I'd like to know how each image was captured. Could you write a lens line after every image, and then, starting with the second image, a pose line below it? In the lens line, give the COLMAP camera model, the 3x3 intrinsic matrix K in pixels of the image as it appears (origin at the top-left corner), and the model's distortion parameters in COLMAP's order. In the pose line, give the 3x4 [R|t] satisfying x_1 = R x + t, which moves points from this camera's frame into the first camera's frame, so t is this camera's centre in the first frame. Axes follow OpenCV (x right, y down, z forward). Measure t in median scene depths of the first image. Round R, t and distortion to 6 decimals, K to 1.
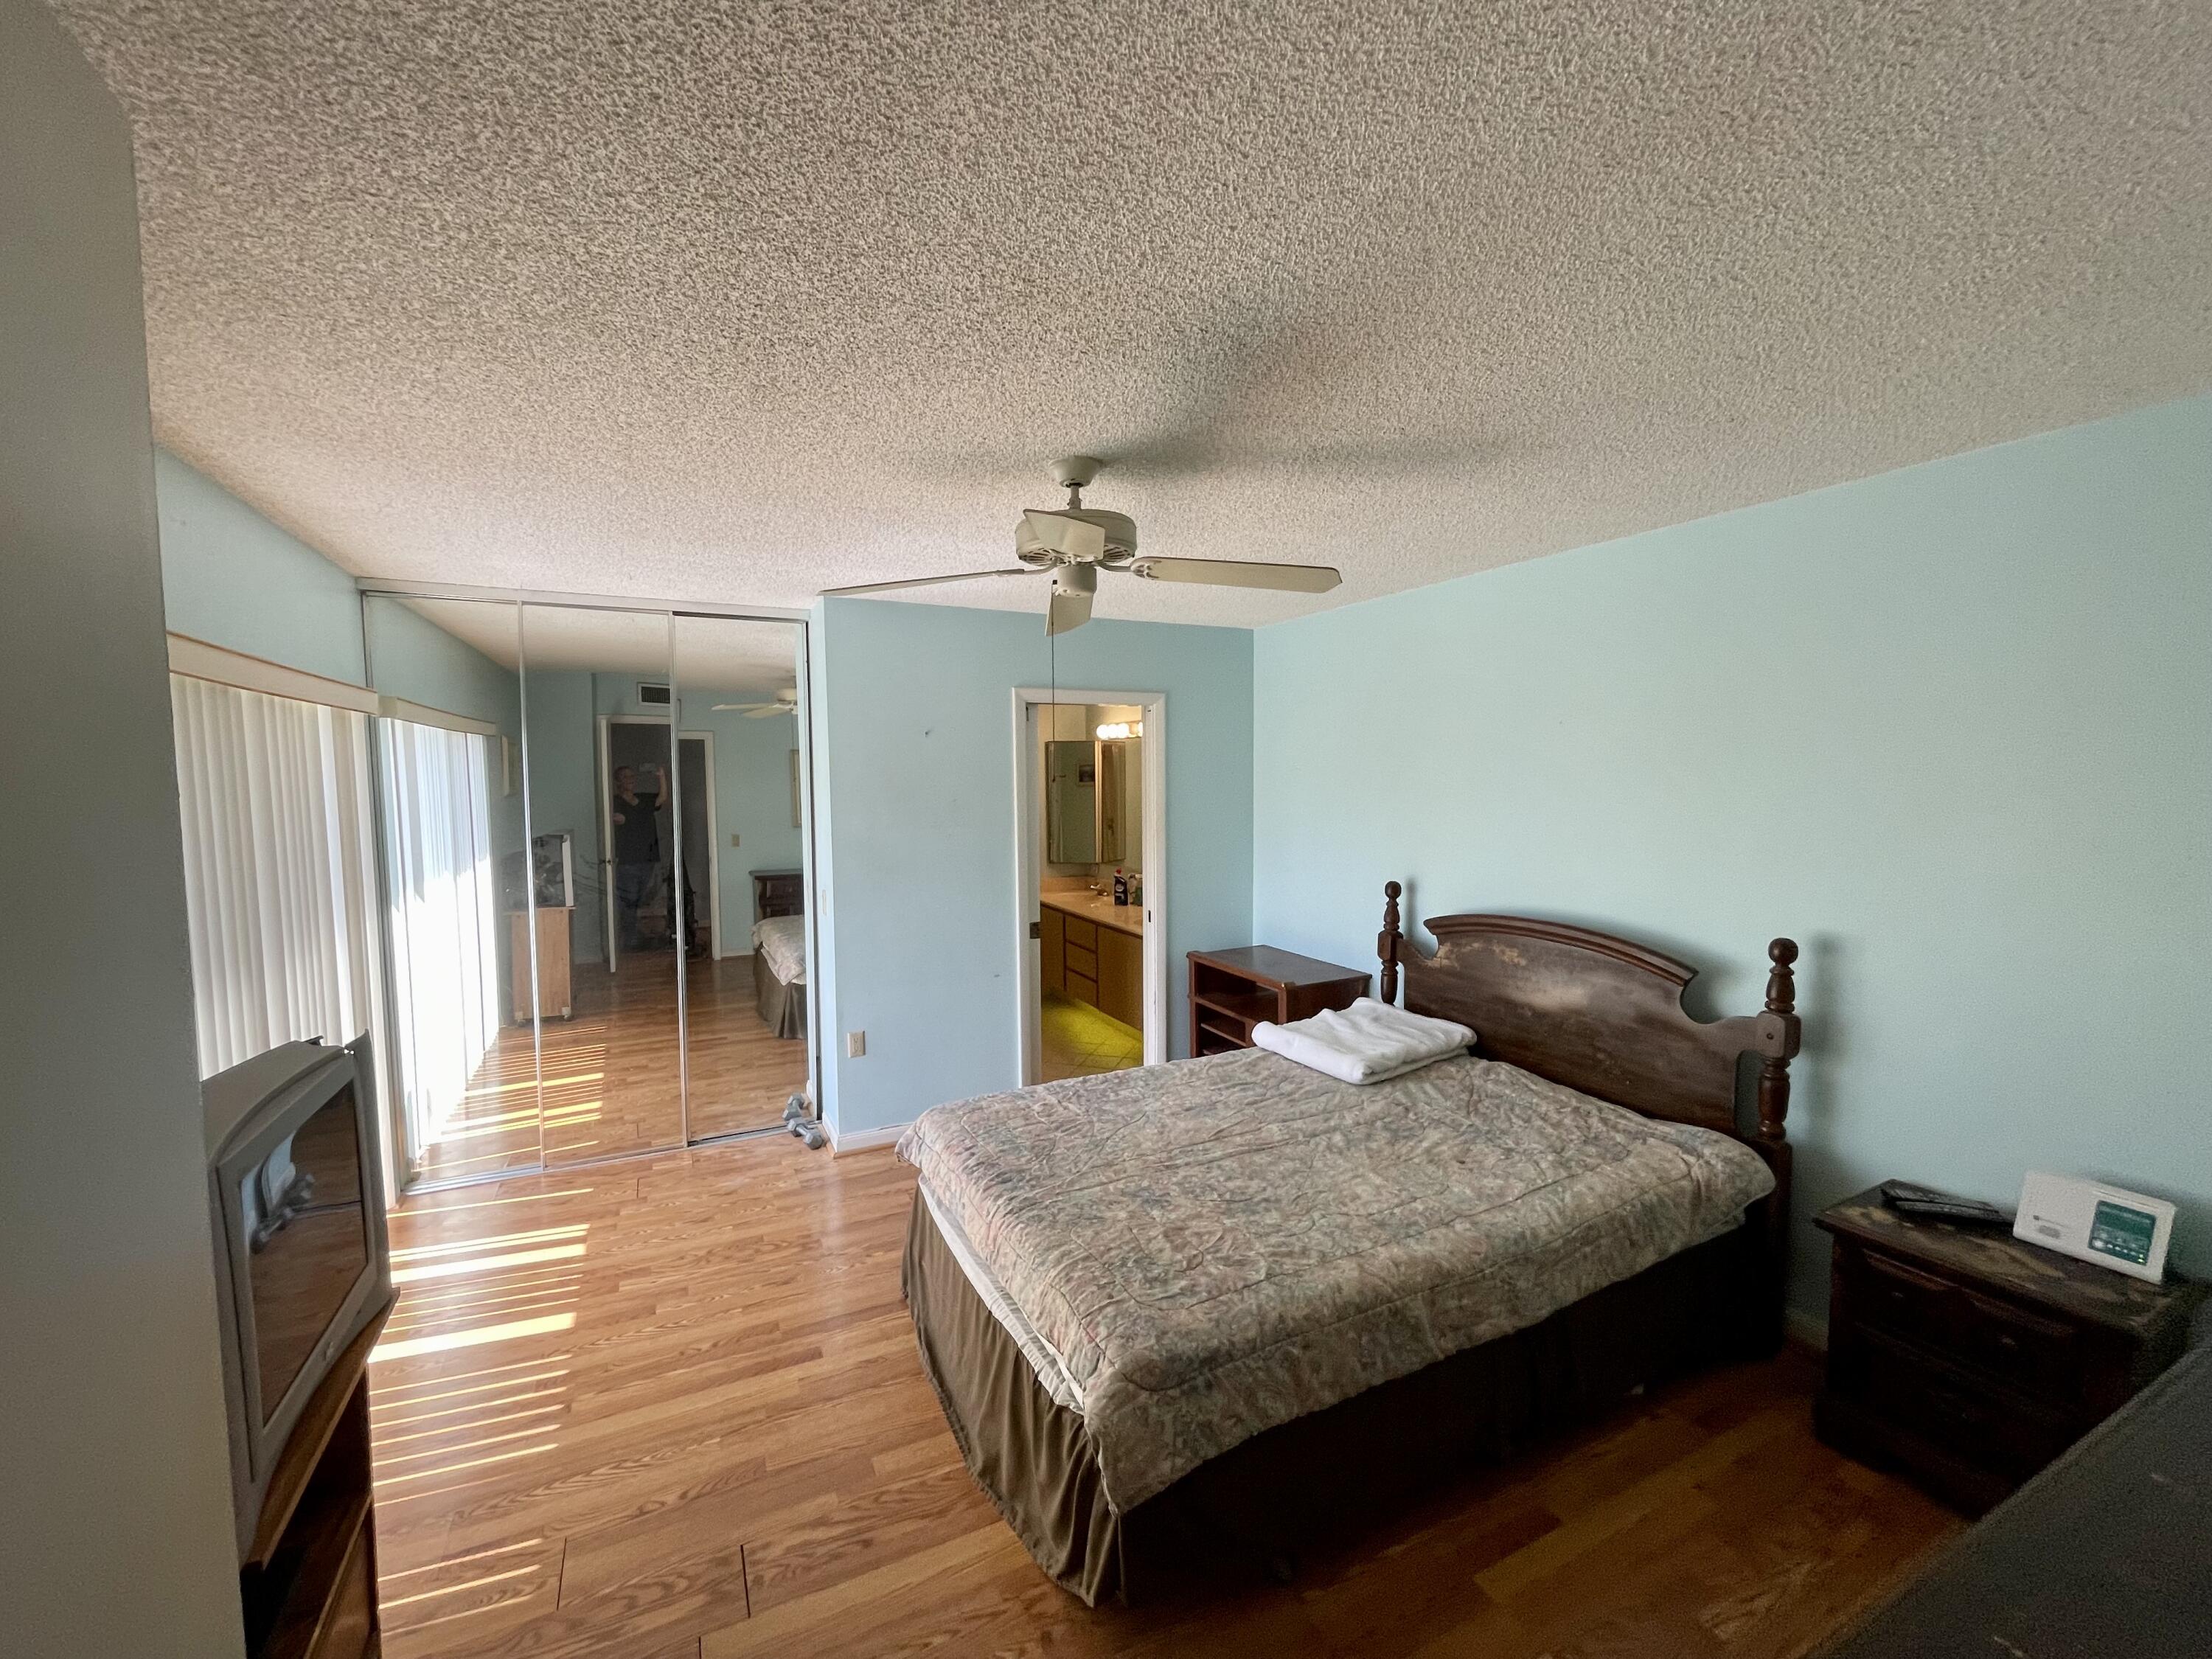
lens RADIAL K [[901.6, 0, 1104.9], [0, 901.6, 835.7], [0, 0, 1]] dist [0.000316, 0.000000]
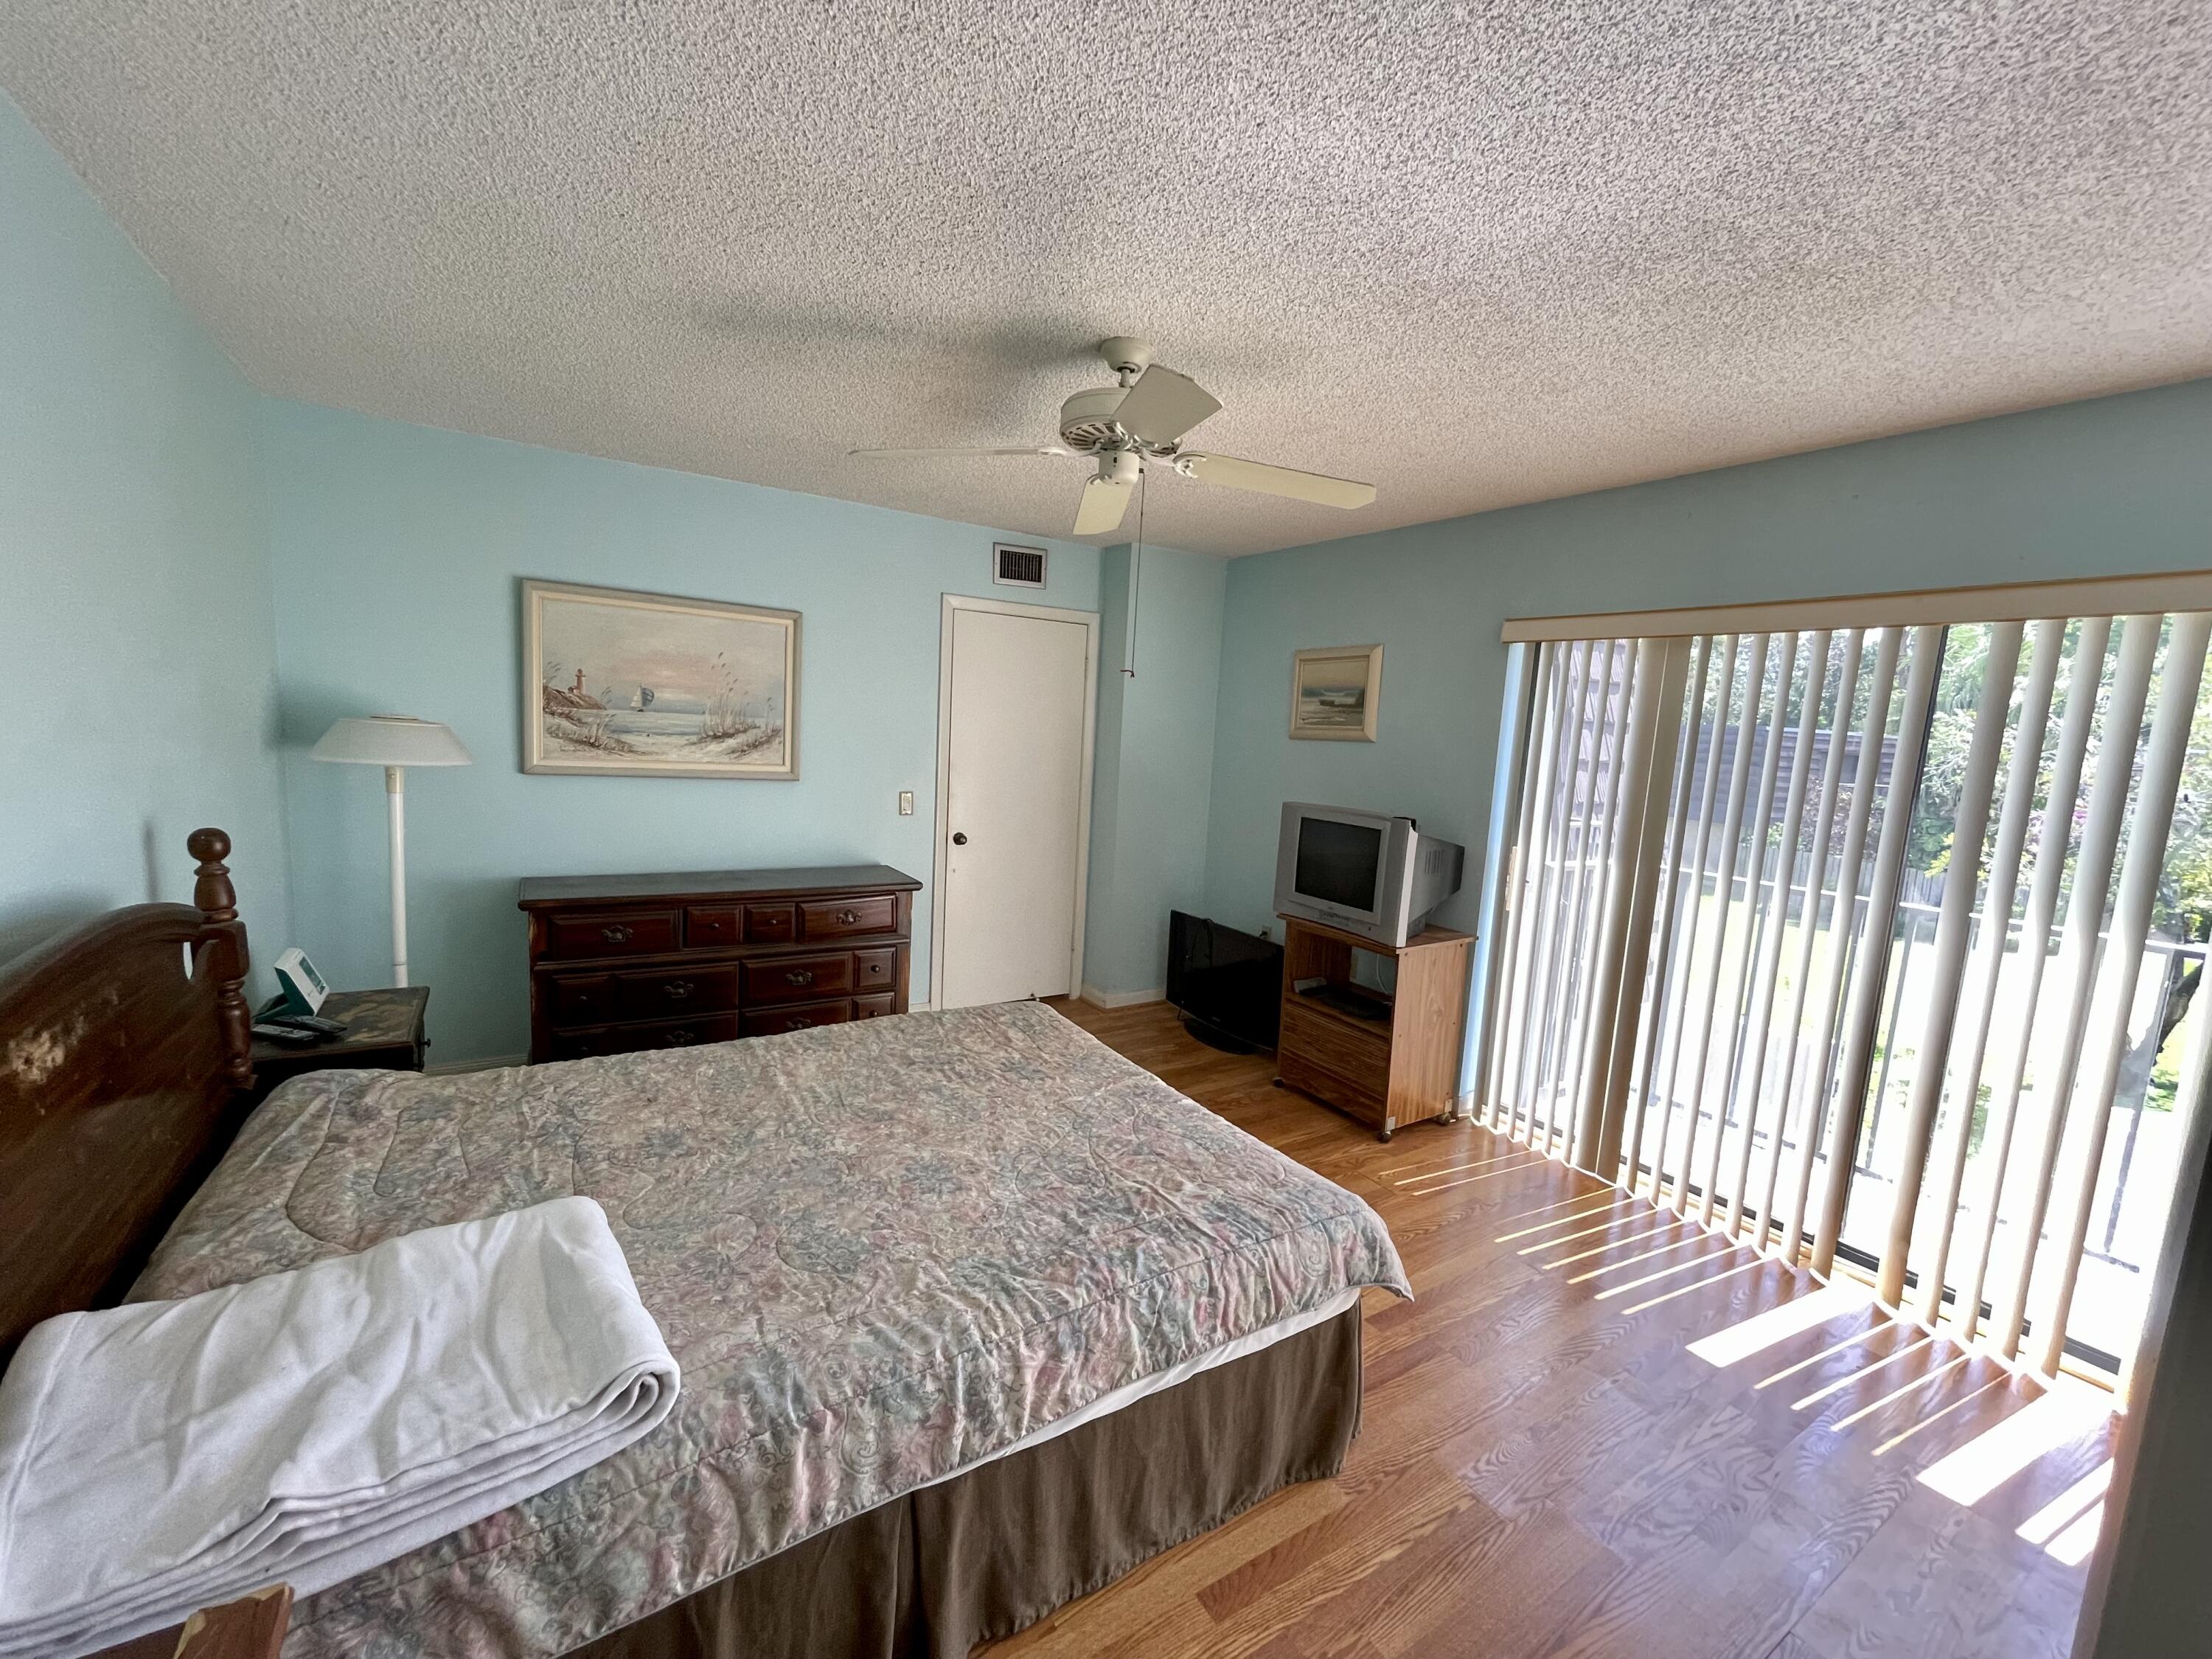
lens RADIAL K [[901.6, 0, 1102.4], [0, 901.6, 837.1], [0, 0, 1]] dist [0.000316, 0.000000]
pose [[-0.993605, -0.034420, -0.107538, 0.064291], [-0.055111, 0.979090, 0.195819, -0.066428], [0.098549, 0.200493, -0.974726, 1.650395]]
